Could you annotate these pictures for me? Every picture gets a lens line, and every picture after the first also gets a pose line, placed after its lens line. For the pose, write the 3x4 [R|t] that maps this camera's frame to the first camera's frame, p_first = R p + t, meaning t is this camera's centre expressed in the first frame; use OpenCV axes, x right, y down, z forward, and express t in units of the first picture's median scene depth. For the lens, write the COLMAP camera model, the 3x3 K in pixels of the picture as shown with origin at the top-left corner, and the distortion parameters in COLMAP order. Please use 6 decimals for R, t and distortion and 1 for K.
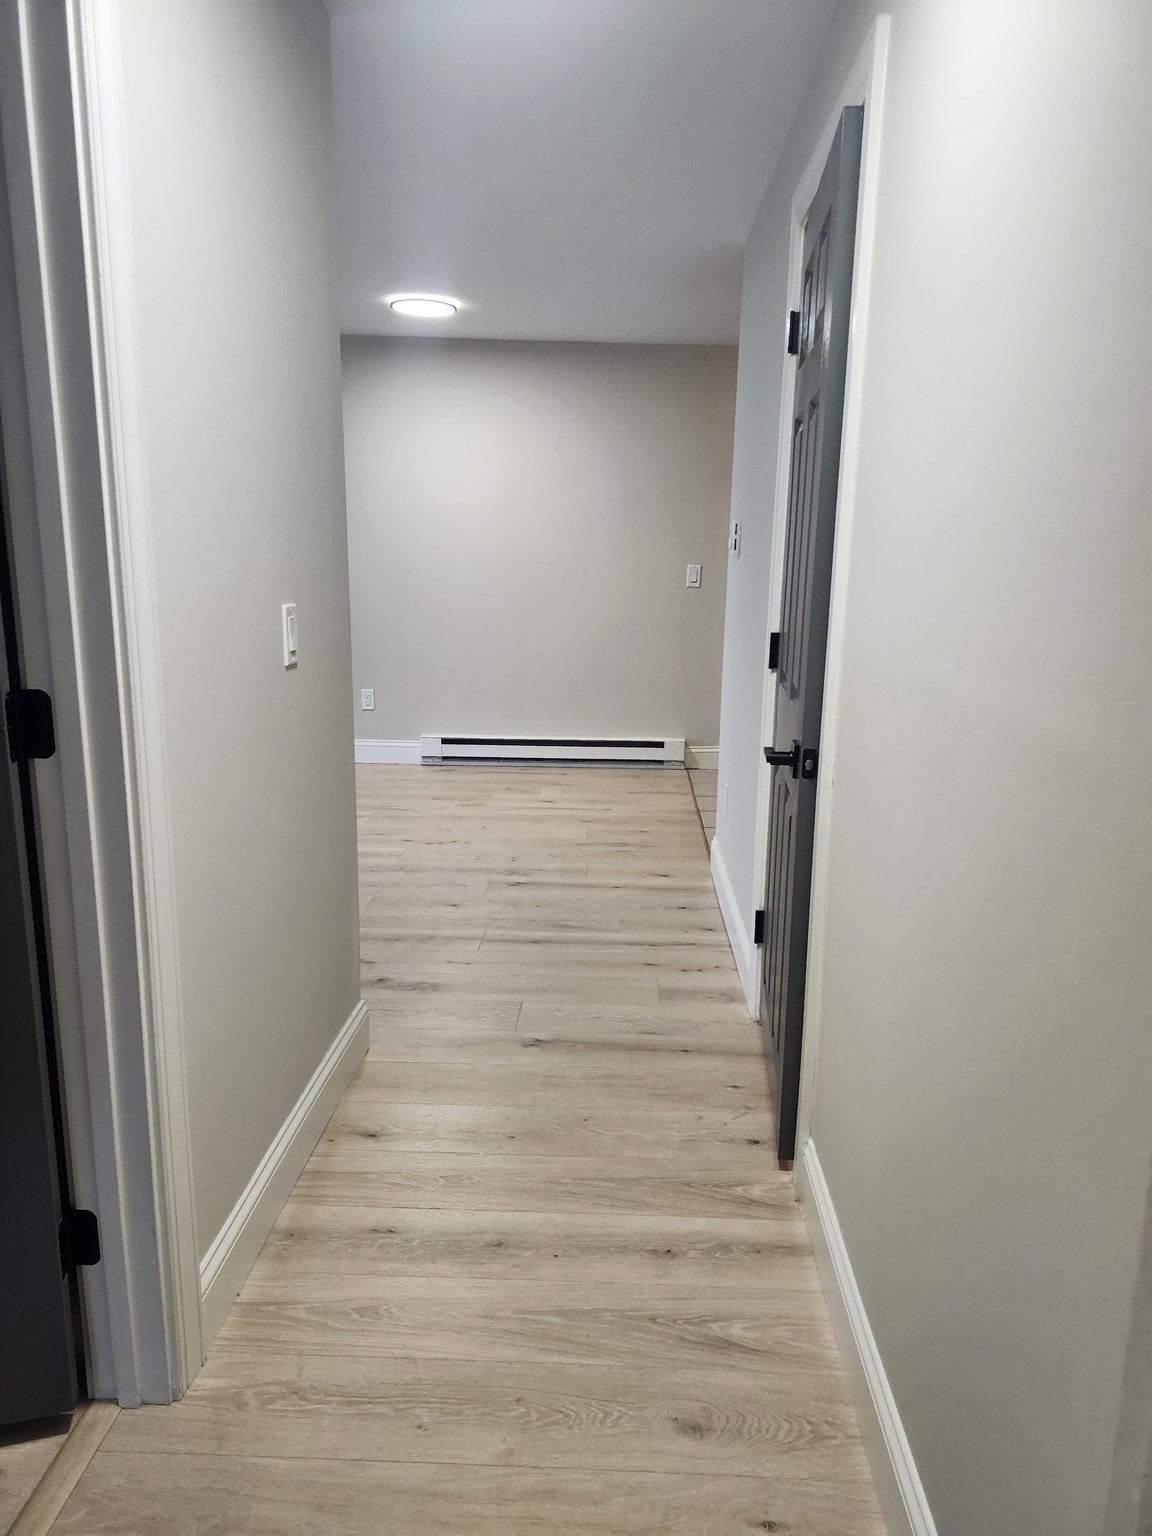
lens RADIAL K [[1060.5, 0, 583.7], [0, 1060.5, 767.4], [0, 0, 1]] dist [0.067107, -0.069188]
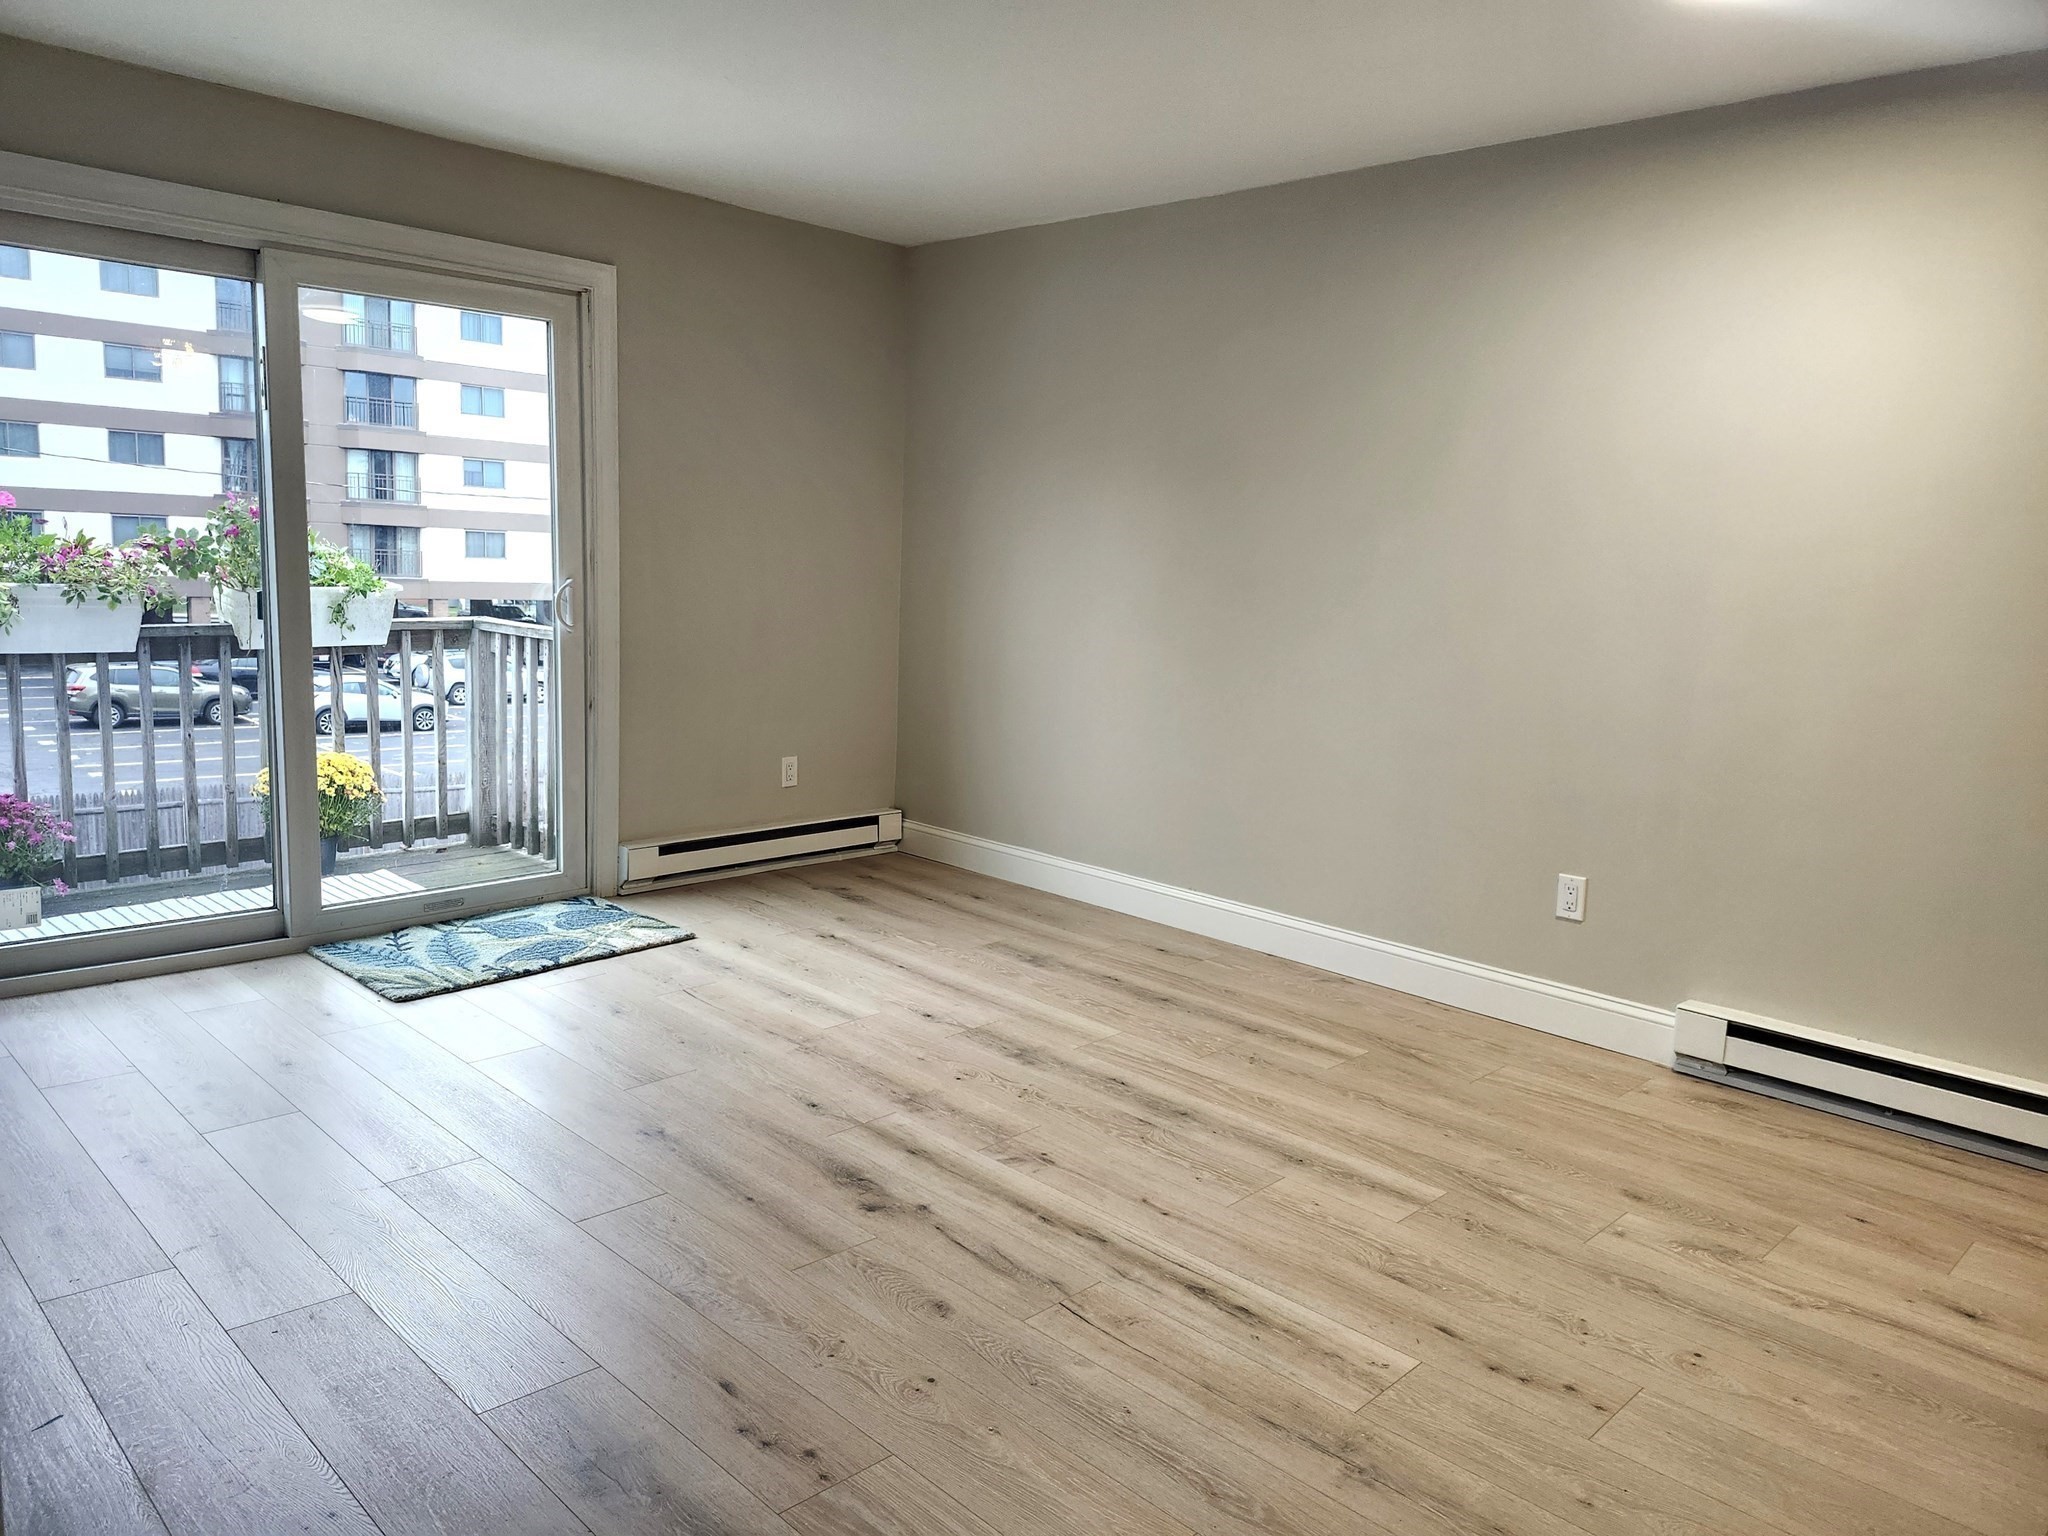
lens RADIAL K [[1413.9, 0, 1015.9], [0, 1413.9, 730.4], [0, 0, 1]] dist [0.067107, -0.069188]
pose [[0.722642, 0.103885, -0.683371, 0.048029], [-0.169144, 0.985162, -0.029102, -0.100536], [0.670208, 0.136619, 0.729491, 0.508497]]
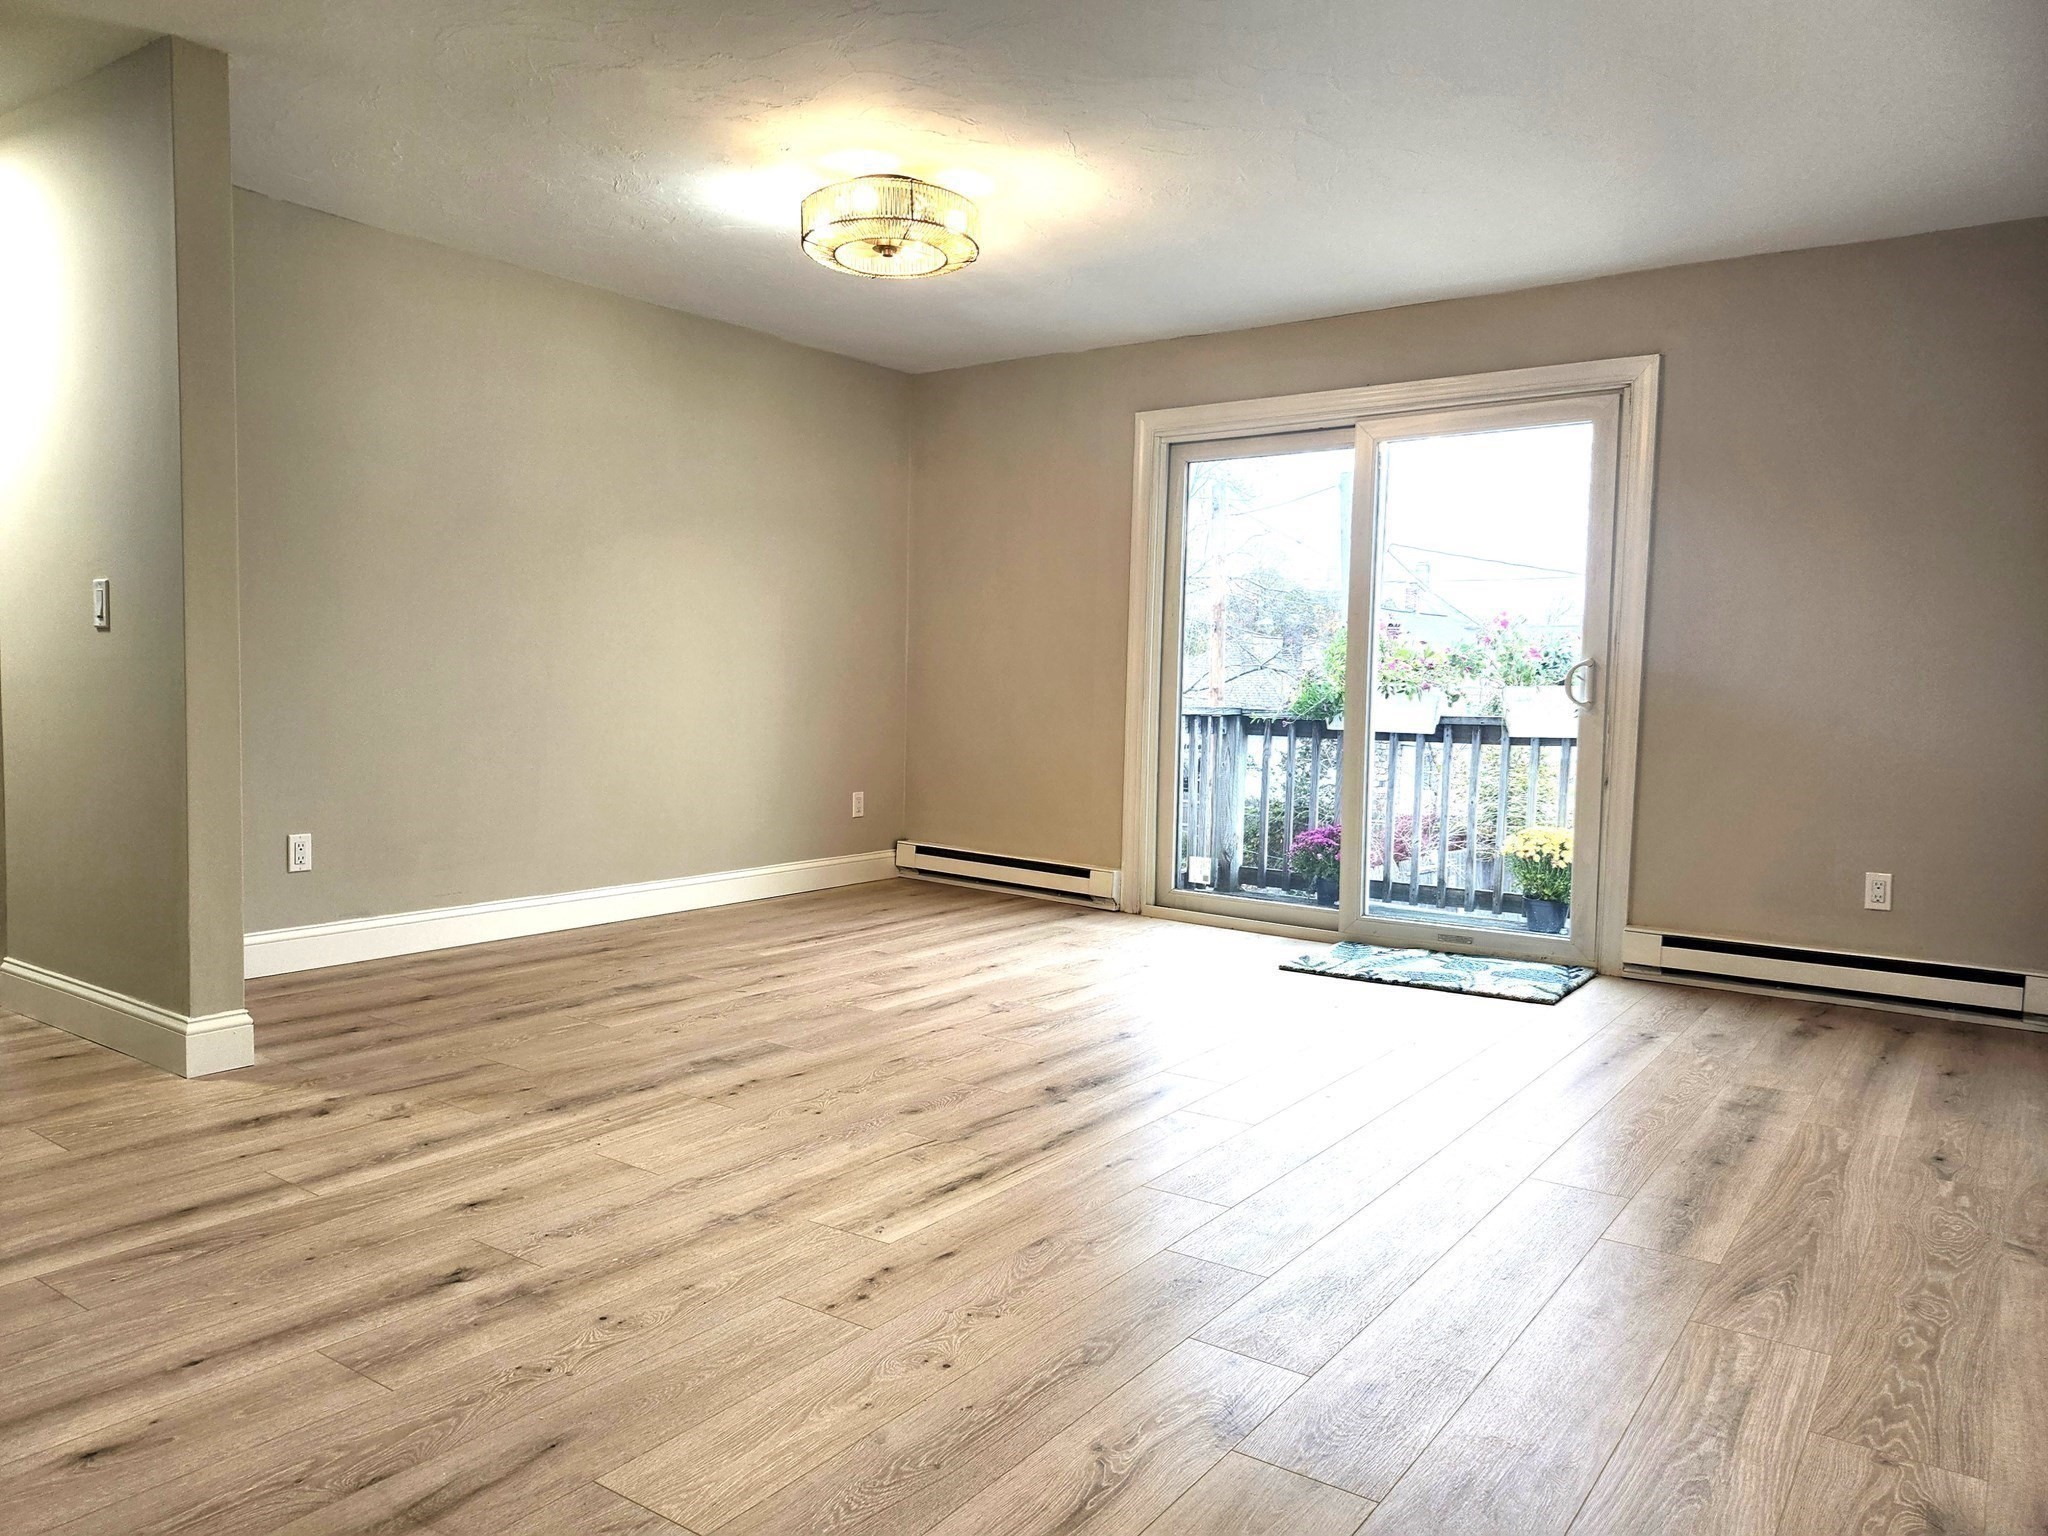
lens RADIAL K [[1413.9, 0, 1029.3], [0, 1413.9, 777.1], [0, 0, 1]] dist [0.067107, -0.069188]
pose [[-0.544130, 0.031355, -0.838415, 0.246909], [-0.201387, 0.965206, 0.166796, -0.192536], [0.814473, 0.259605, -0.518883, 1.264417]]
